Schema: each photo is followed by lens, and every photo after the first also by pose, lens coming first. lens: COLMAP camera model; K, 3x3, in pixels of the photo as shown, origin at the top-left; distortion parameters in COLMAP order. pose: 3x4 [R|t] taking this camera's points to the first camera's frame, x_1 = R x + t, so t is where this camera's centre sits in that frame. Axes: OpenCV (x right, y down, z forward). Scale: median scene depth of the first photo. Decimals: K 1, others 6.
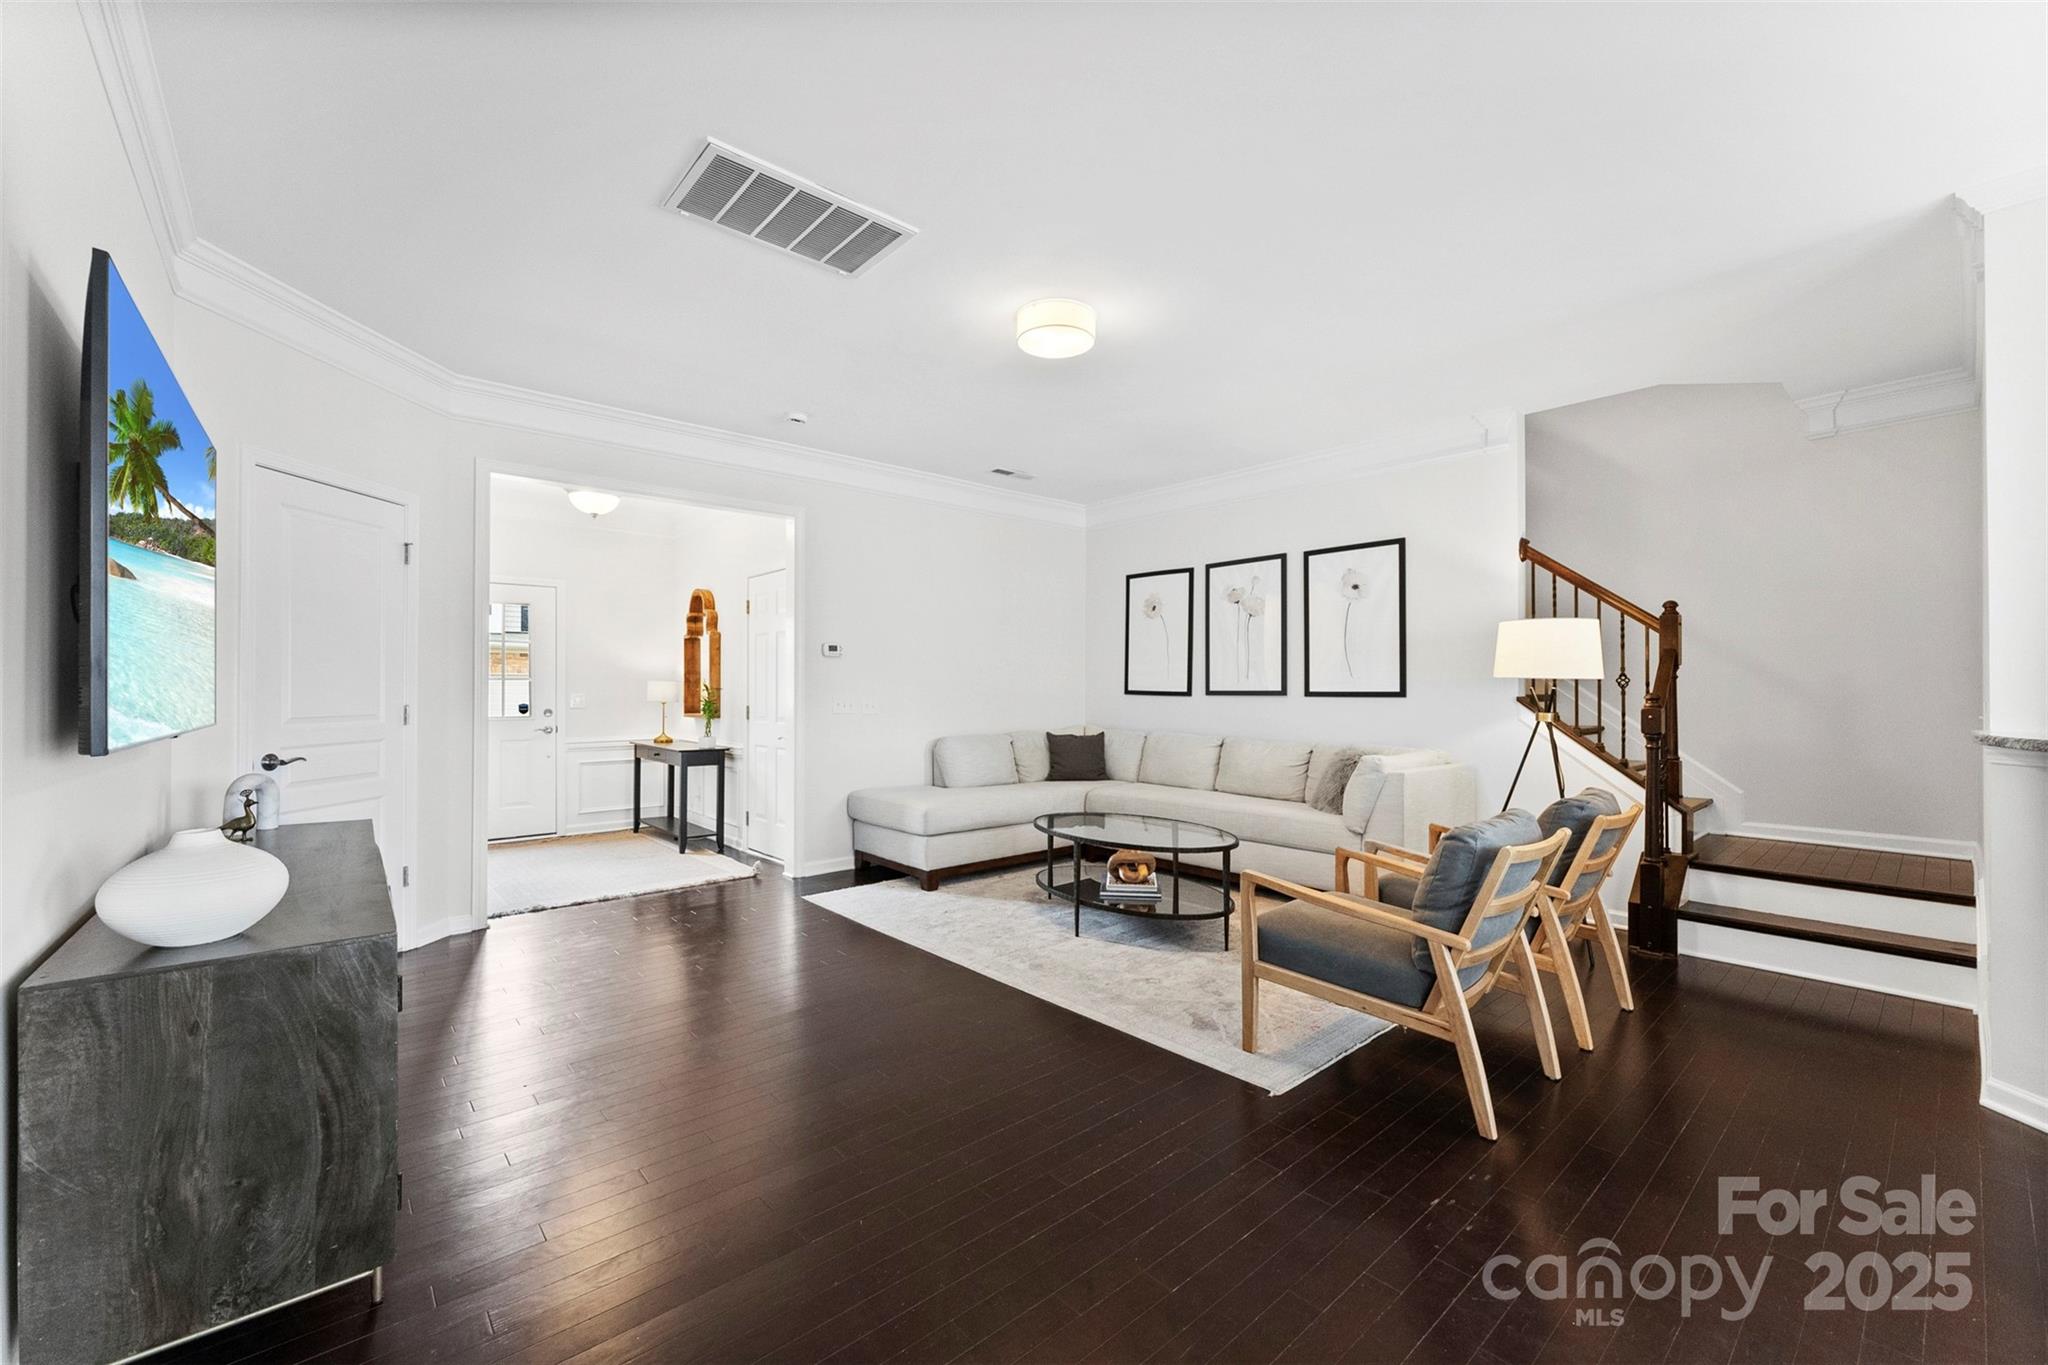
lens RADIAL K [[817.9, 0, 1028.0], [0, 817.9, 682.0], [0, 0, 1]] dist [0.000644, 0.000080]
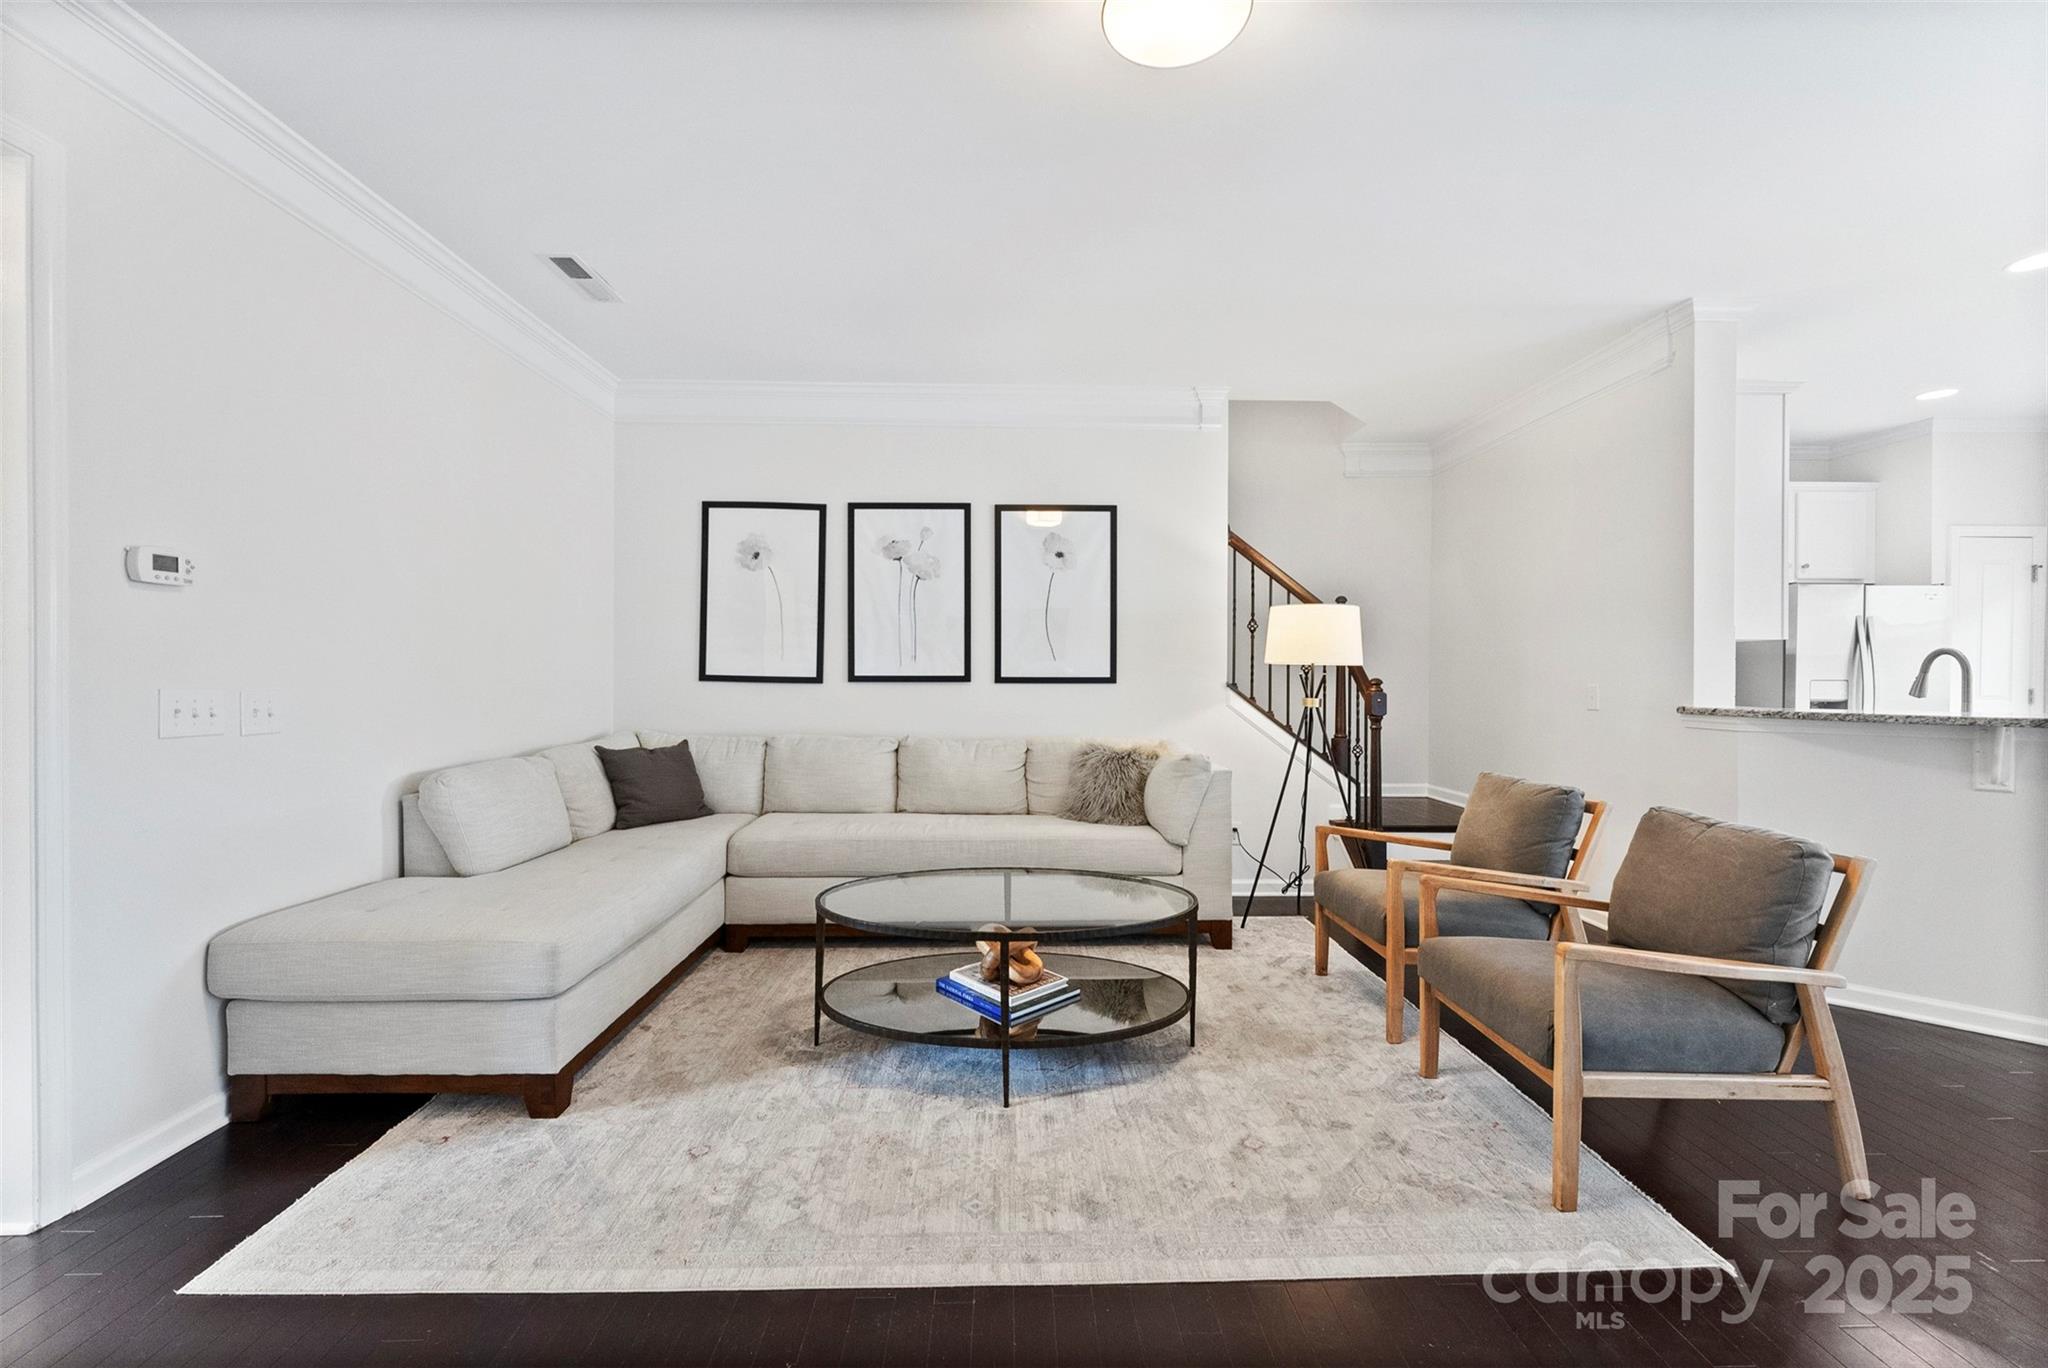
lens RADIAL K [[817.9, 0, 1028.0], [0, 817.9, 683.5], [0, 0, 1]] dist [0.000644, 0.000080]
pose [[0.646264, -0.008083, 0.763071, -0.269226], [-0.009377, 0.999784, 0.018533, 0.002904], [-0.763057, -0.019132, 0.646048, 0.458721]]
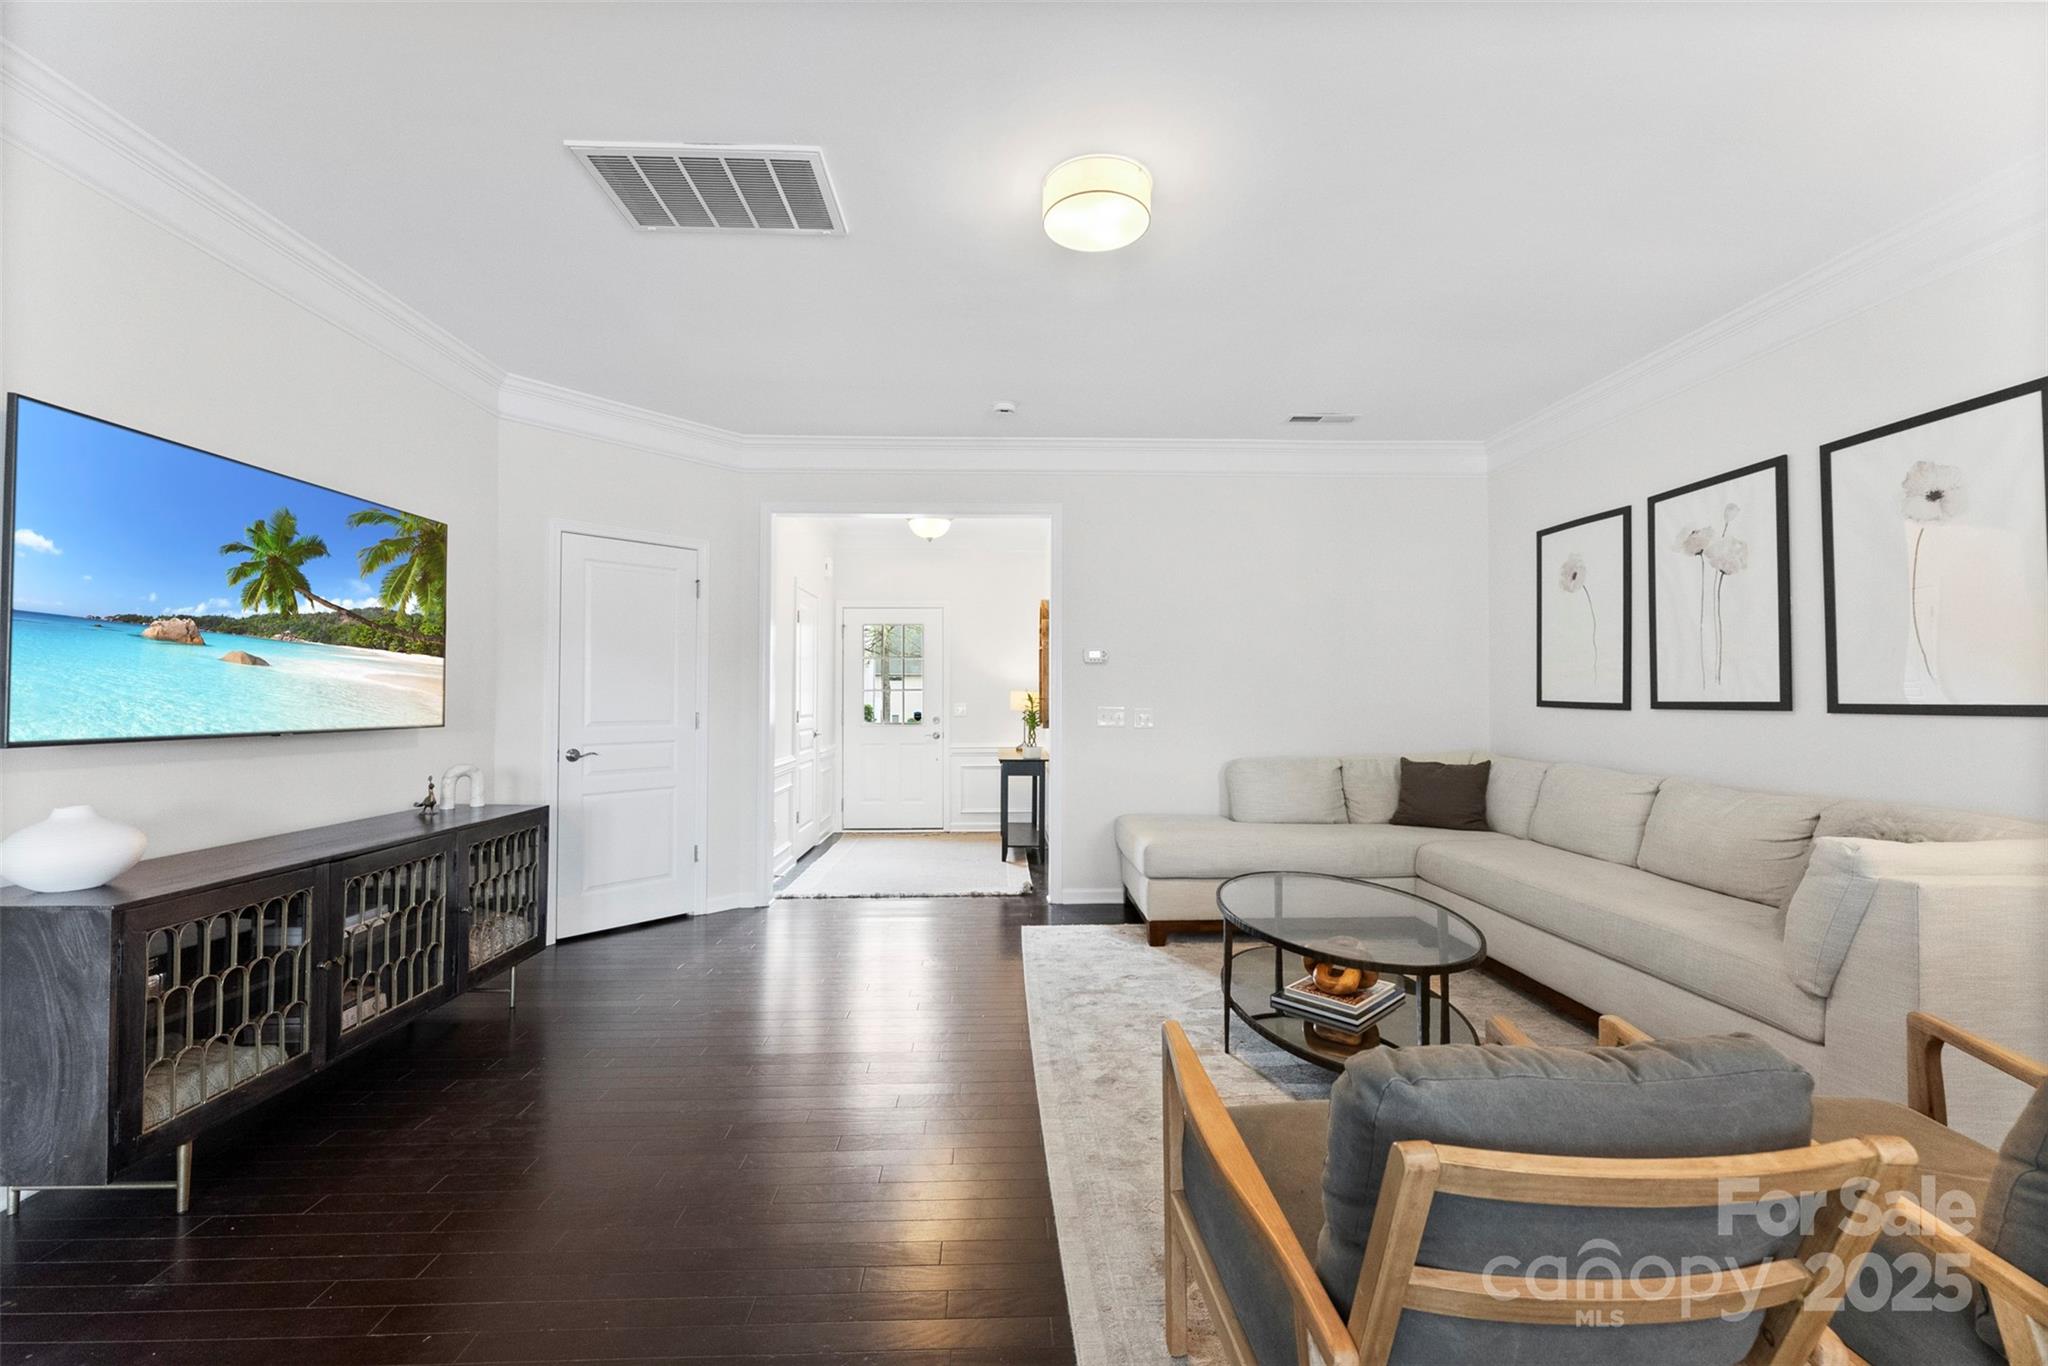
lens RADIAL K [[827.8, 0, 1029.3], [0, 827.8, 677.1], [0, 0, 1]] dist [-0.000355, 0.000190]
pose [[0.775119, -0.016918, -0.631589, 0.281690], [0.006503, 0.999802, -0.018800, 0.001140], [0.631782, 0.010465, 0.775076, 0.249243]]
